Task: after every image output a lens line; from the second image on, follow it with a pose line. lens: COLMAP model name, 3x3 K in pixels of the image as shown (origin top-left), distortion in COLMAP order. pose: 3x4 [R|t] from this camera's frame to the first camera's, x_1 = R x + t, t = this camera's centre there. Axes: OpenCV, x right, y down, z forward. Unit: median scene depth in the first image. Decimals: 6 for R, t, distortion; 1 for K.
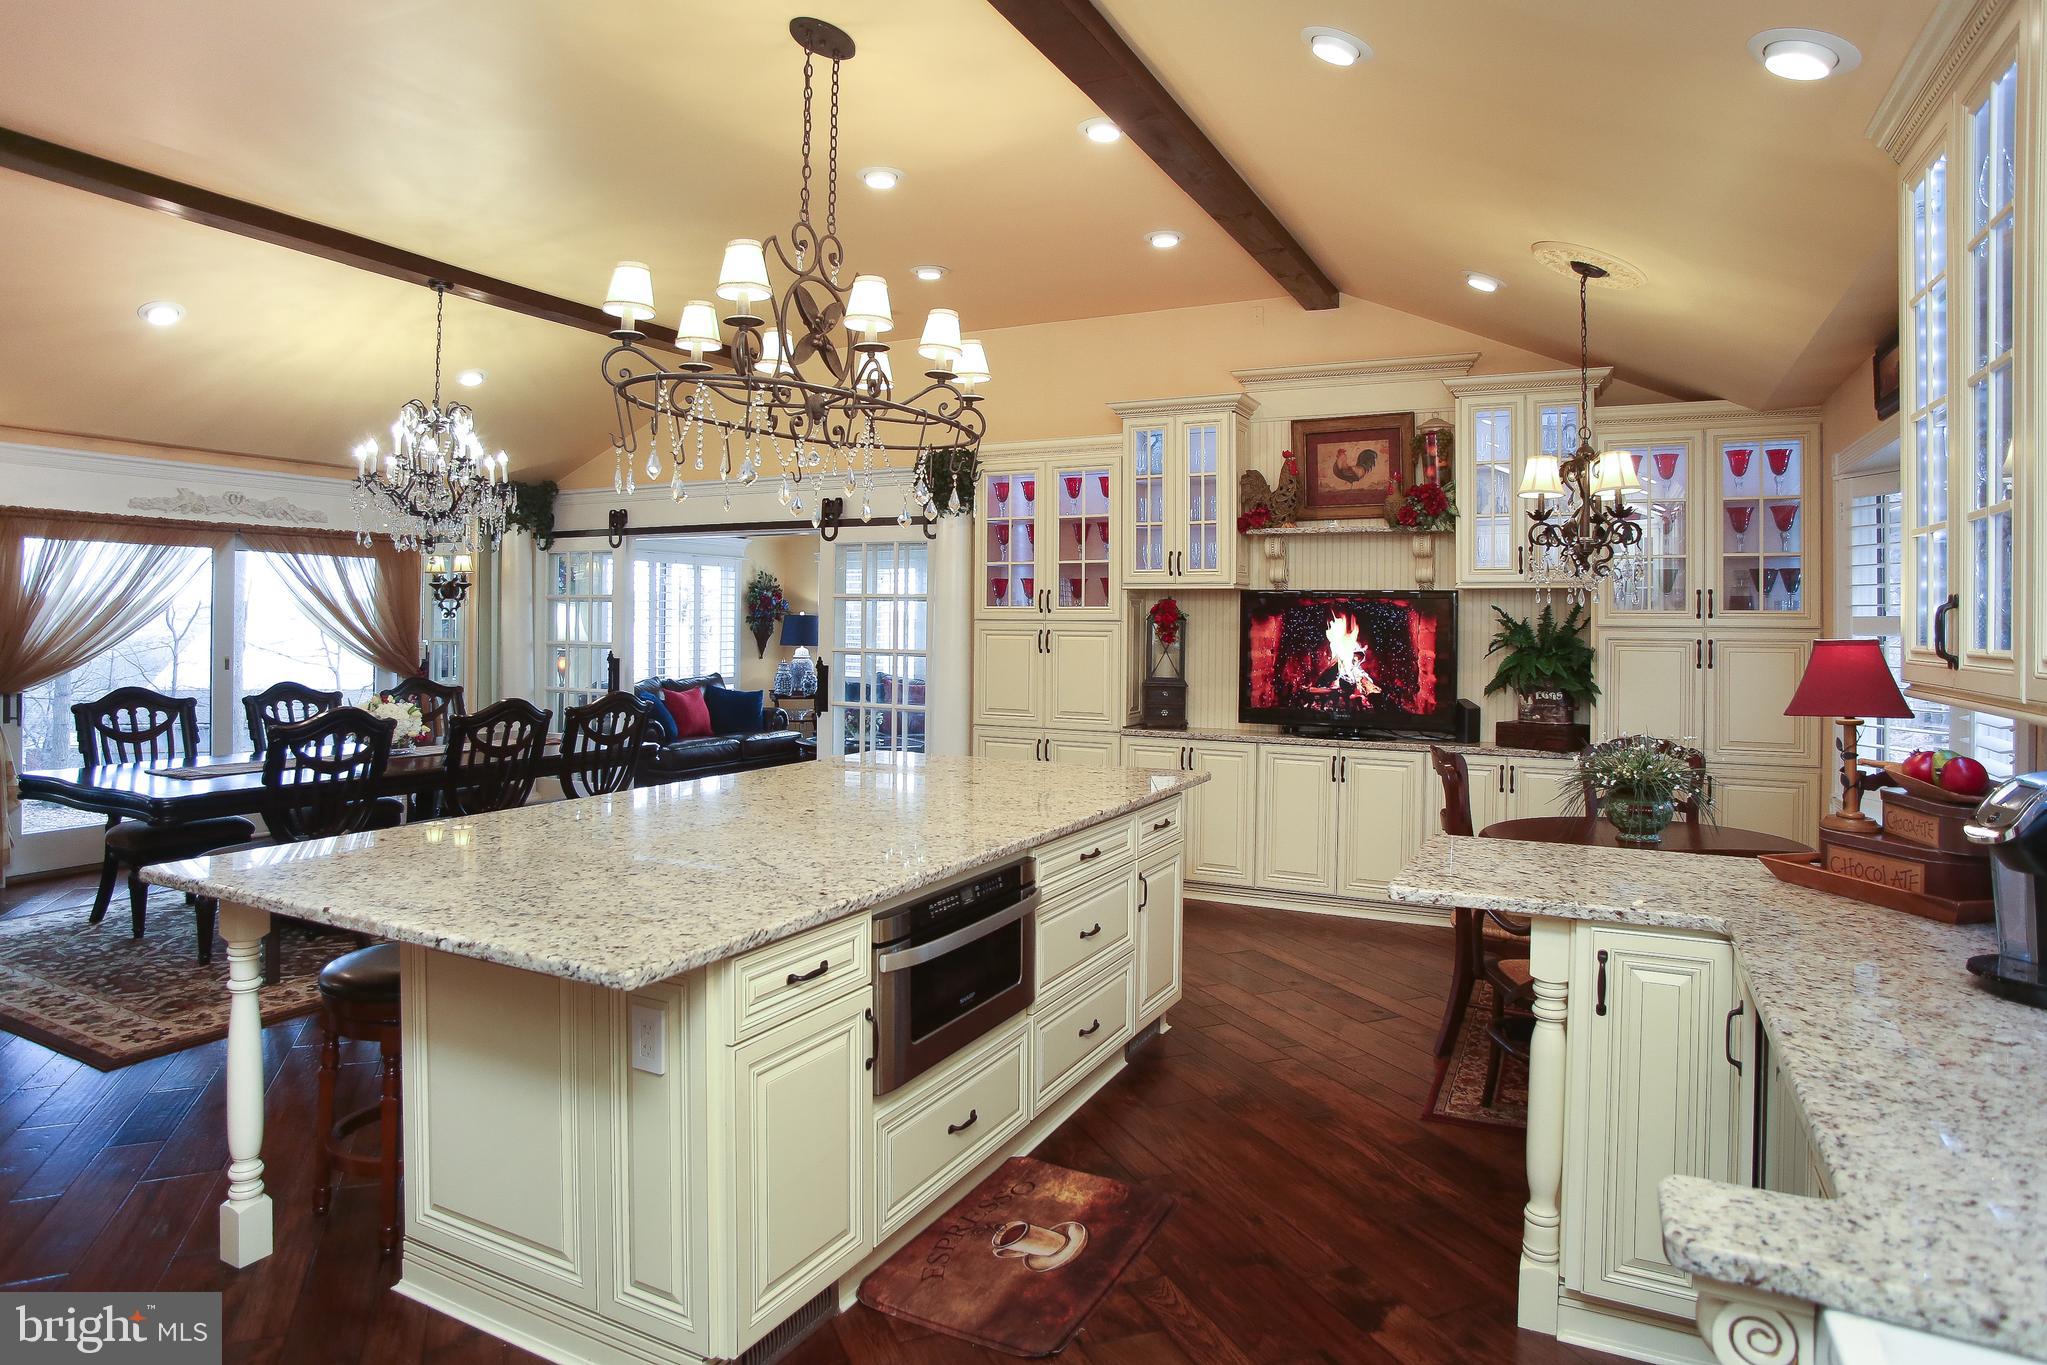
lens RADIAL K [[1175.2, 0, 1032.8], [0, 1175.2, 619.2], [0, 0, 1]] dist [-0.130214, 0.076774]
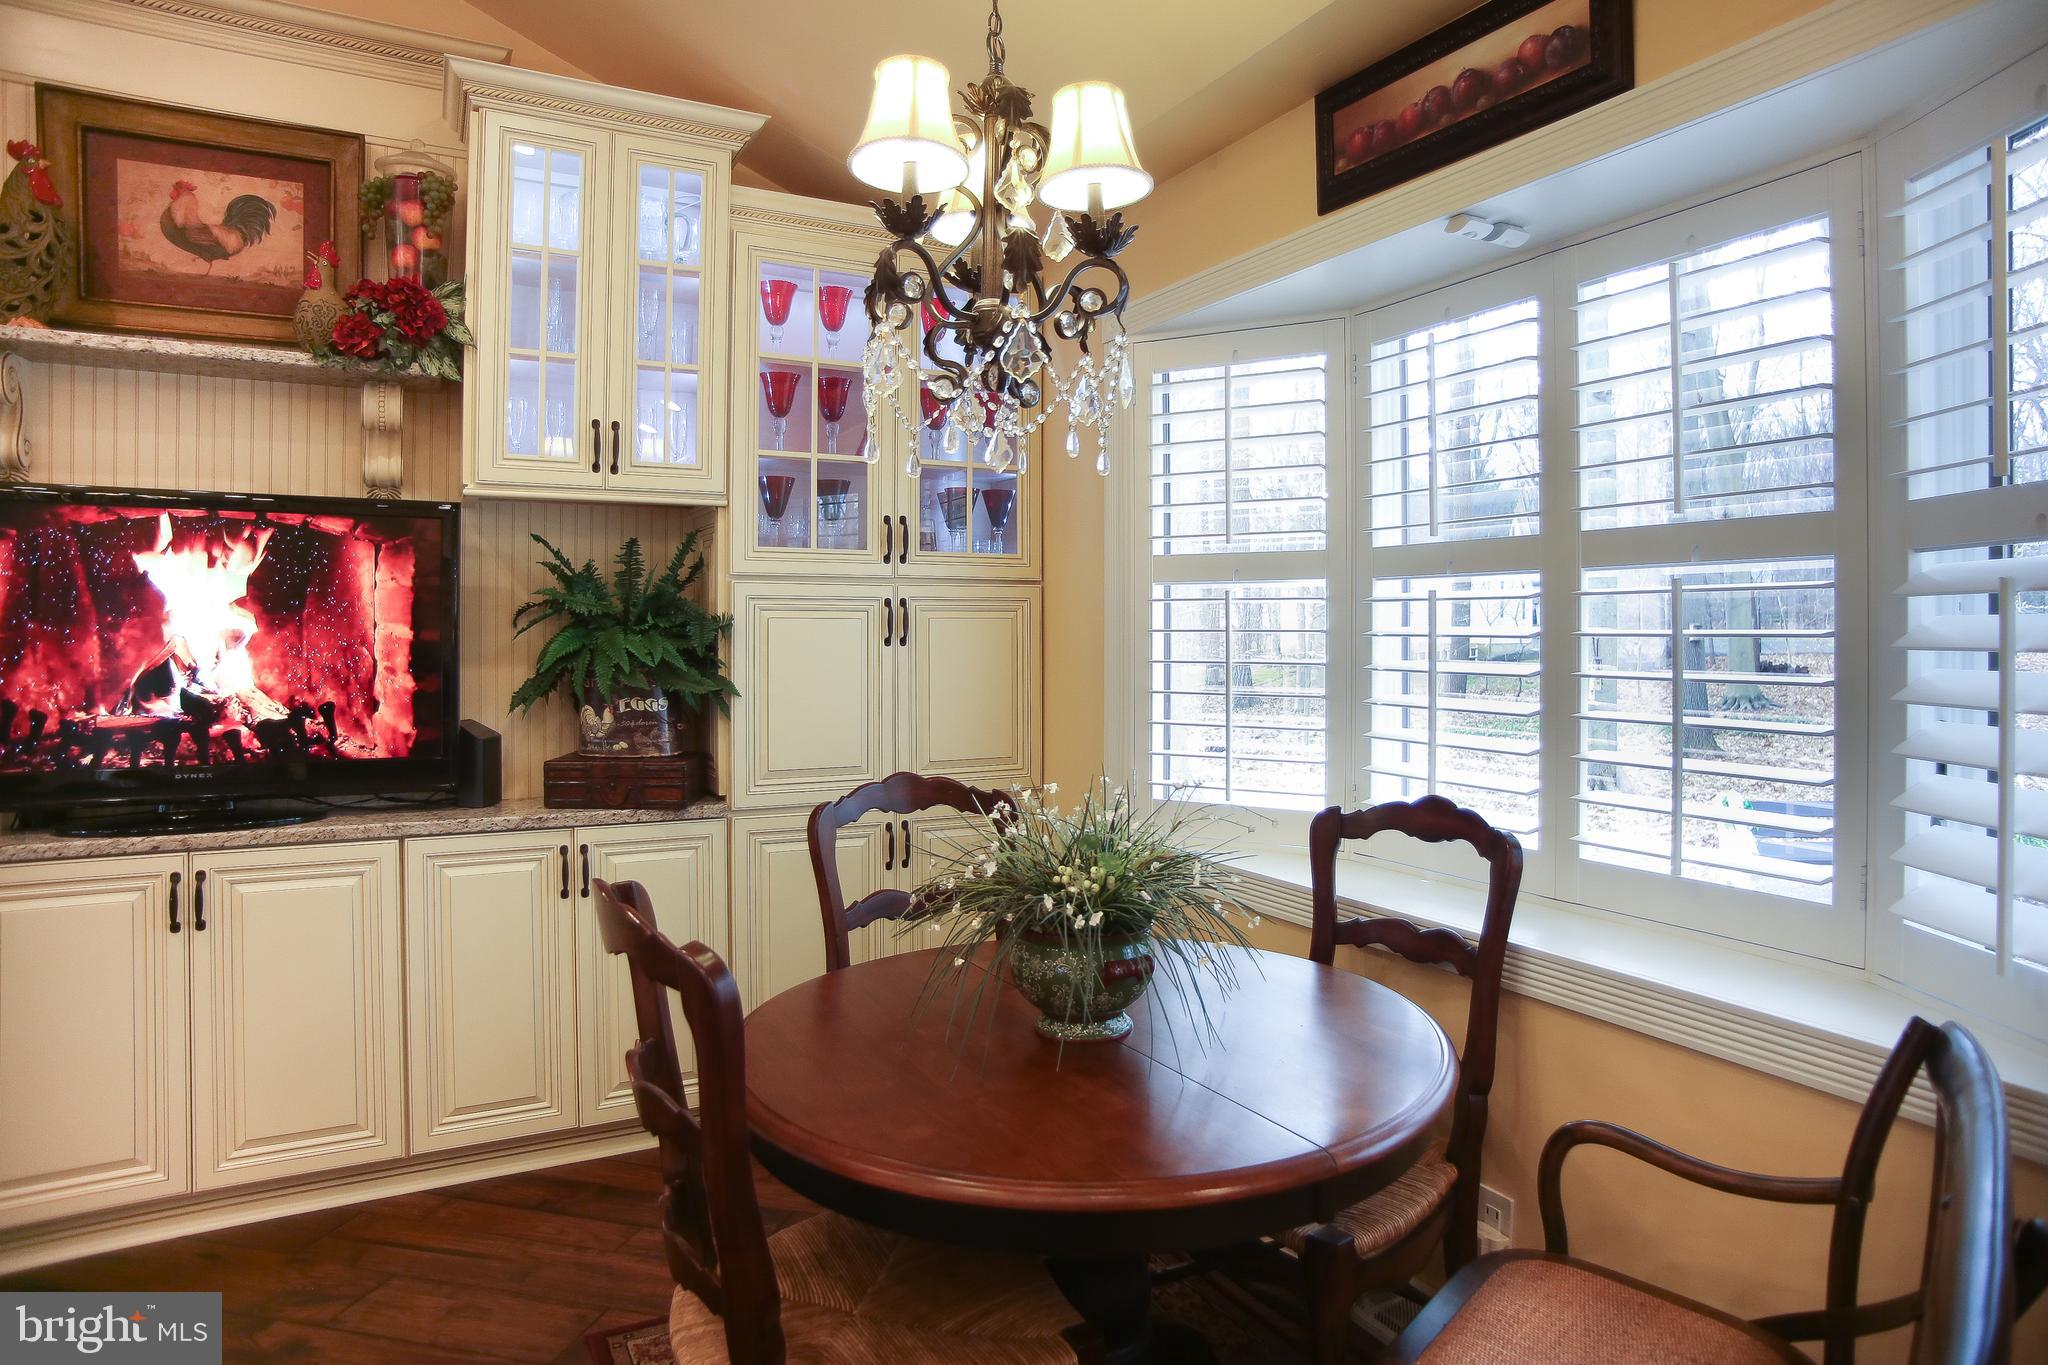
lens RADIAL K [[1175.8, 0, 1033.3], [0, 1175.8, 619.1], [0, 0, 1]] dist [-0.130214, 0.076774]
pose [[0.567586, -0.003741, 0.823305, 0.099977], [0.004106, 0.999990, 0.001713, 0.024471], [-0.823304, 0.002408, 0.567596, 0.499628]]
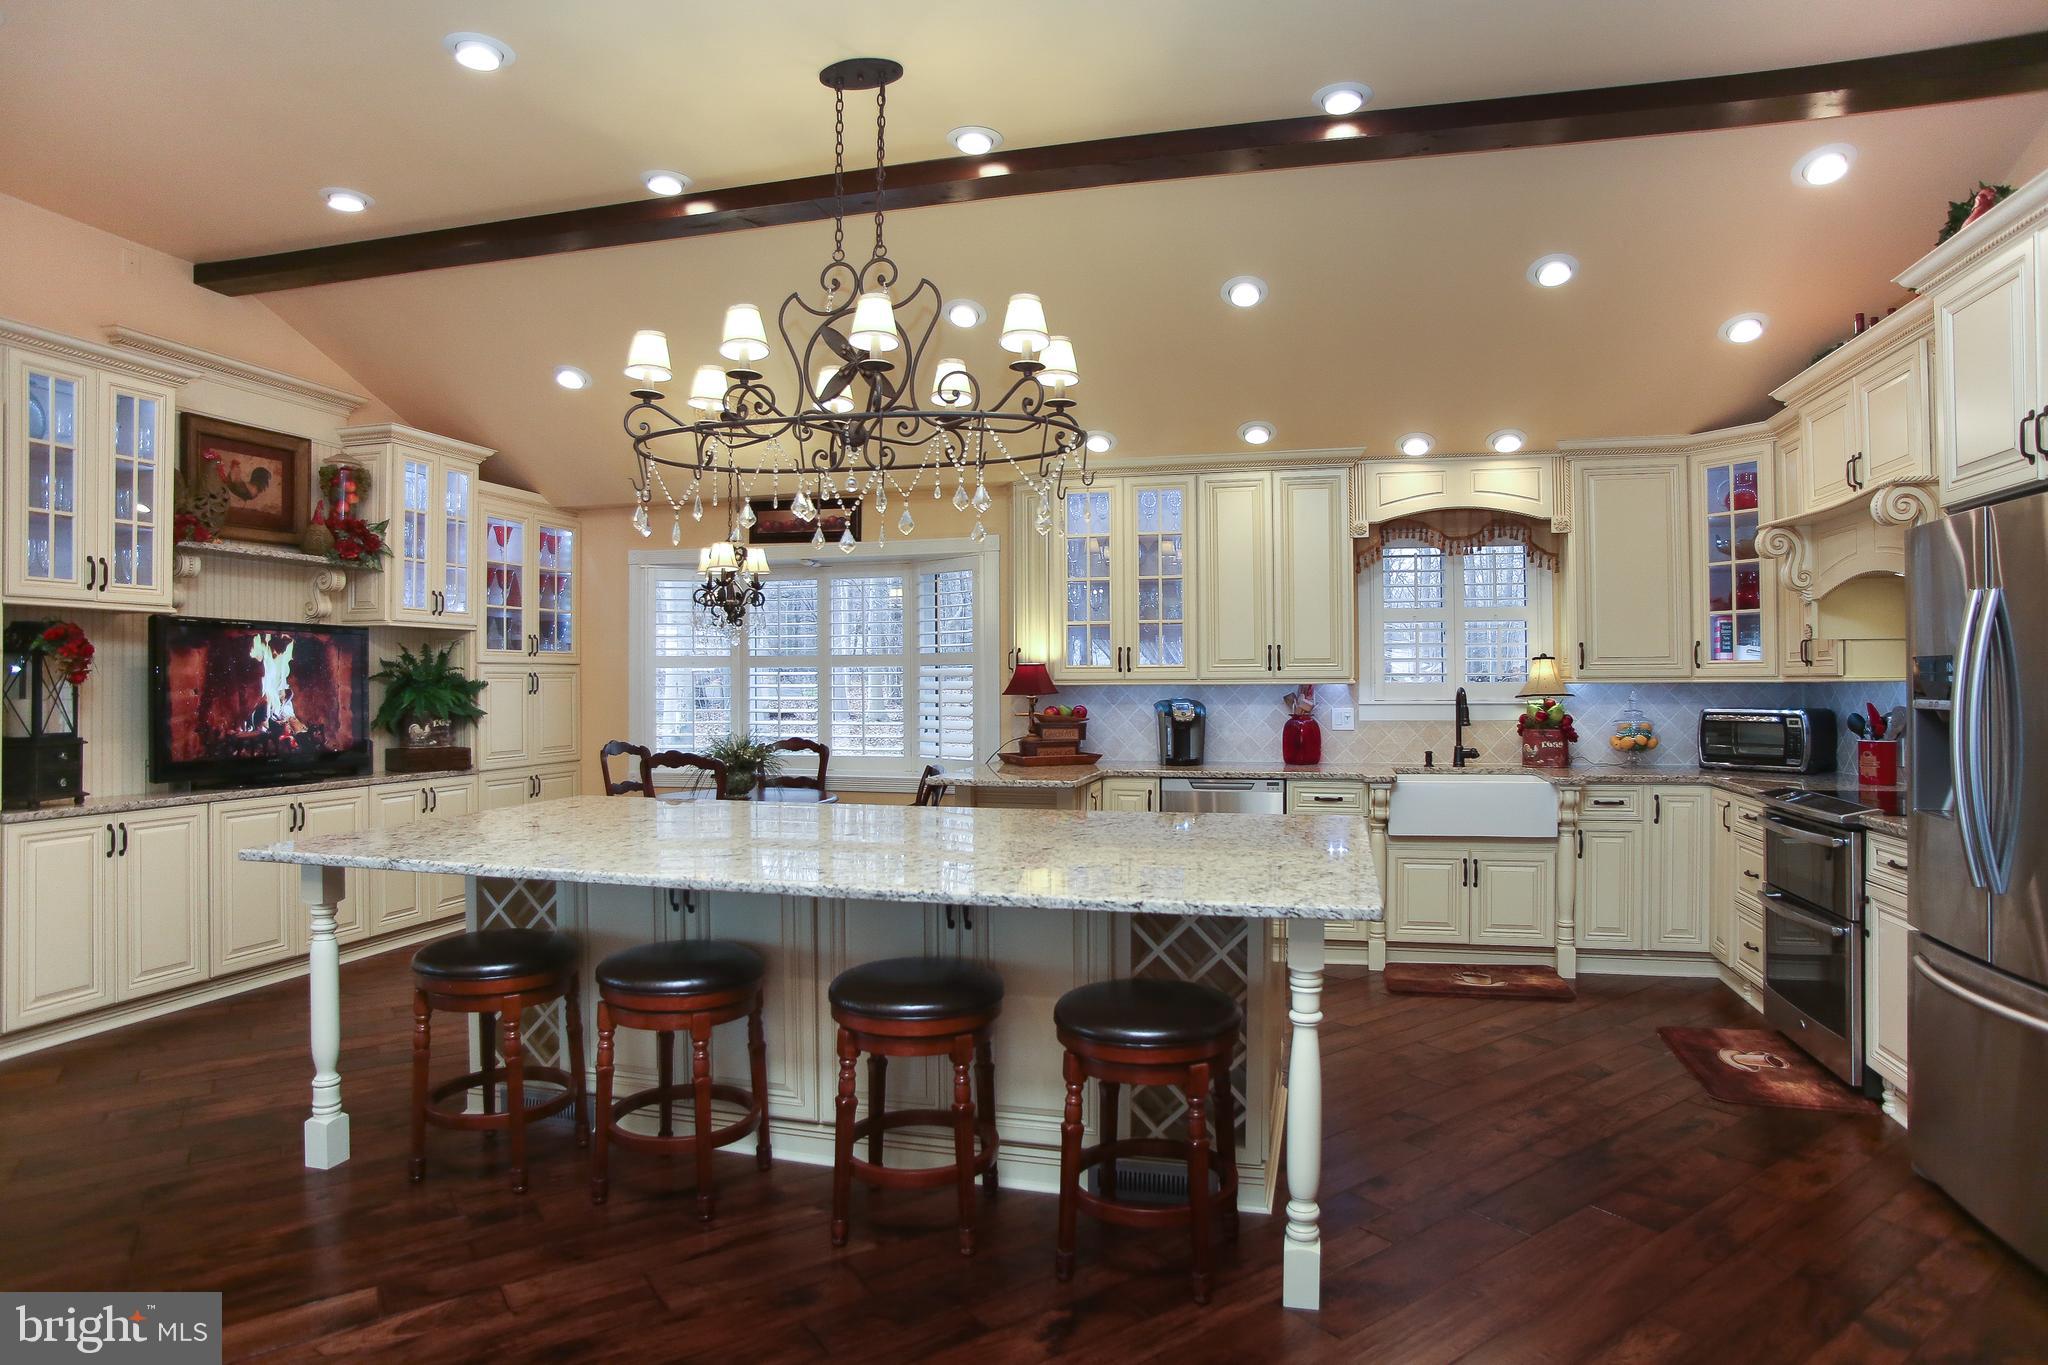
lens RADIAL K [[1140.1, 0, 1060.9], [0, 1140.1, 675.6], [0, 0, 1]] dist [-0.117648, 0.064601]
pose [[-0.224278, -0.004690, 0.974514, -0.697800], [0.000427, 0.999988, 0.004911, 0.013226], [-0.974525, 0.001518, -0.224273, 0.593663]]
